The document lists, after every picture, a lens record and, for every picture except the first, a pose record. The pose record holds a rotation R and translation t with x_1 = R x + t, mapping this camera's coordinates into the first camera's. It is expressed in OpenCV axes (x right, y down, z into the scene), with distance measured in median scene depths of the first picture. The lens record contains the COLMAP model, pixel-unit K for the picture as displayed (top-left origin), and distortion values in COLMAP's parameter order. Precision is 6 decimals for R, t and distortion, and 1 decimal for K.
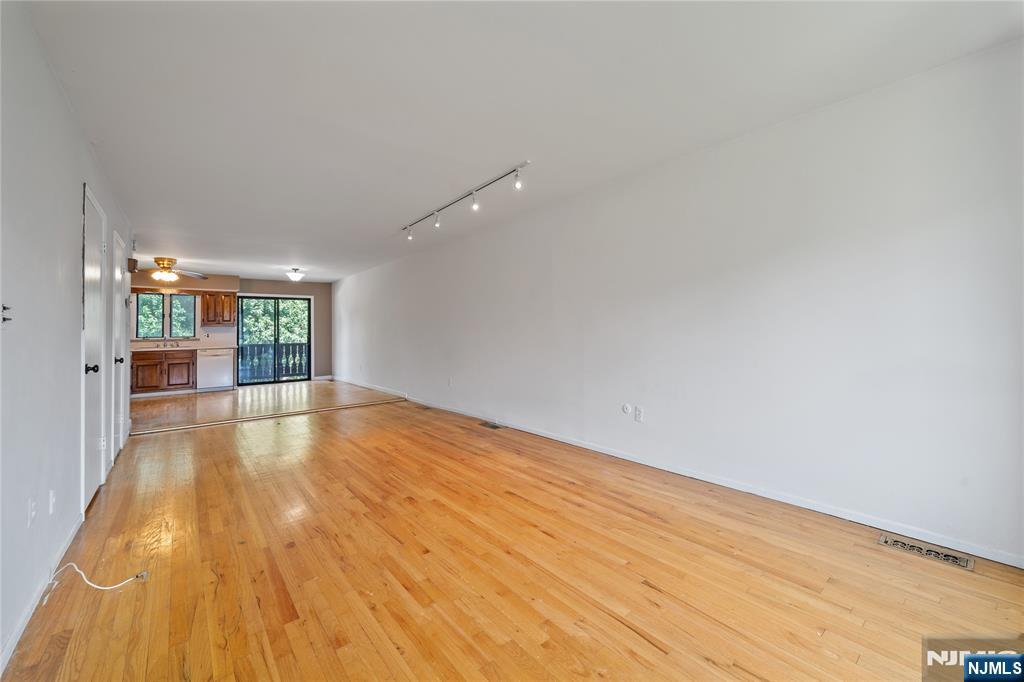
lens RADIAL K [[400.8, 0, 513.7], [0, 400.8, 331.9], [0, 0, 1]] dist [-0.001087, -0.000205]
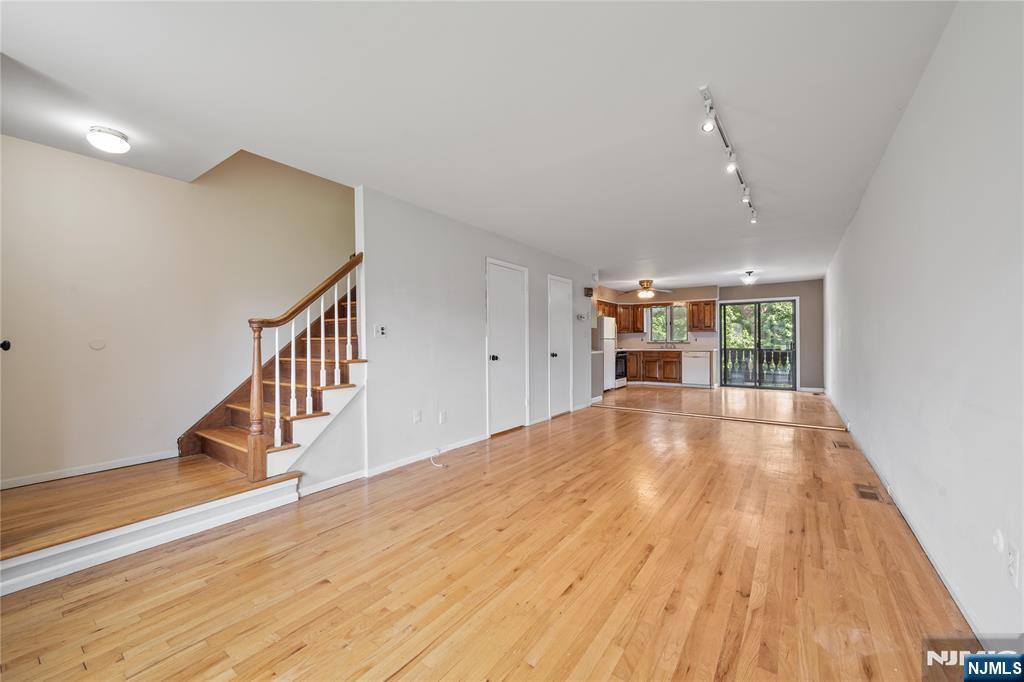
lens RADIAL K [[400.8, 0, 517.1], [0, 400.8, 343.2], [0, 0, 1]] dist [-0.001087, -0.000205]
pose [[0.267605, 0.020366, -0.963313, 0.290114], [-0.001957, 0.999786, 0.020593, -0.004490], [0.963527, -0.003625, 0.267588, 0.238922]]
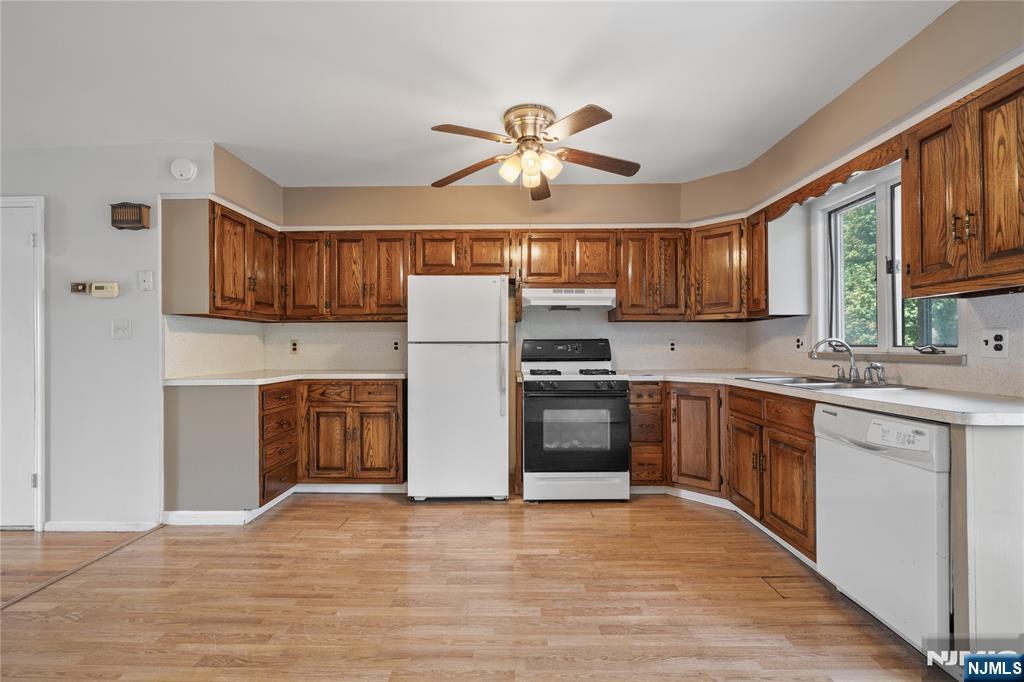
lens RADIAL K [[455.9, 0, 513.1], [0, 455.9, 341.6], [0, 0, 1]] dist [0.003649, 0.000099]
pose [[-0.647990, 0.013973, -0.761521, -0.579844], [0.017519, 0.999841, 0.003438, 0.006892], [0.761448, -0.011113, -0.648131, 1.262936]]
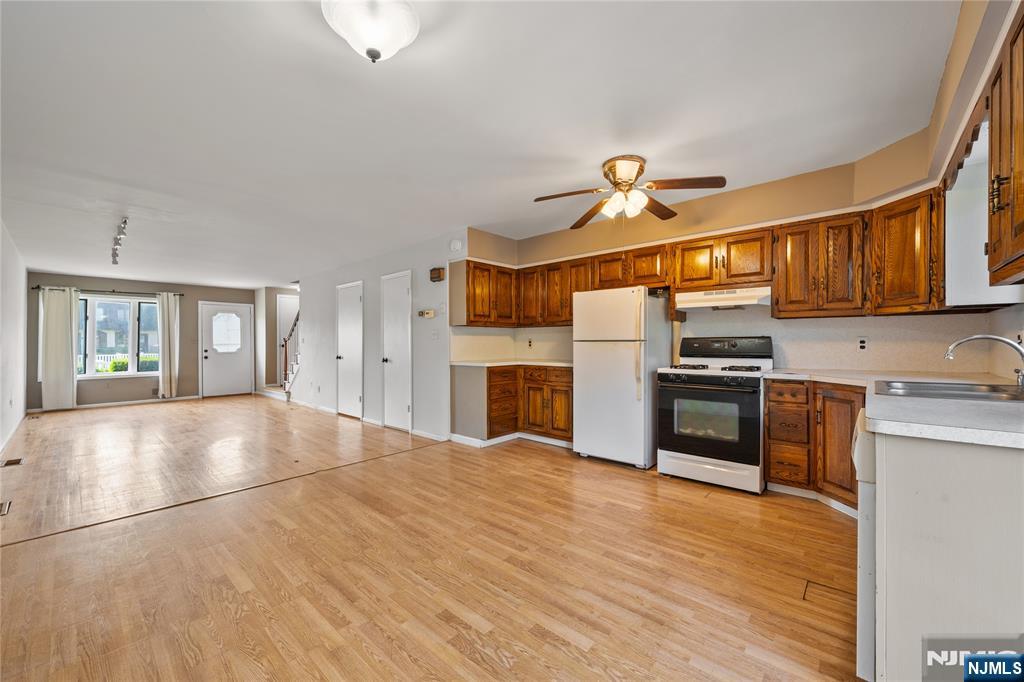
lens RADIAL K [[400.8, 0, 513.6], [0, 400.8, 343.8], [0, 0, 1]] dist [-0.001087, -0.000205]
pose [[-0.988782, 0.021918, -0.147749, -0.704039], [0.021729, 0.999760, 0.002895, 0.008333], [0.147777, -0.000348, -0.989021, 1.438224]]
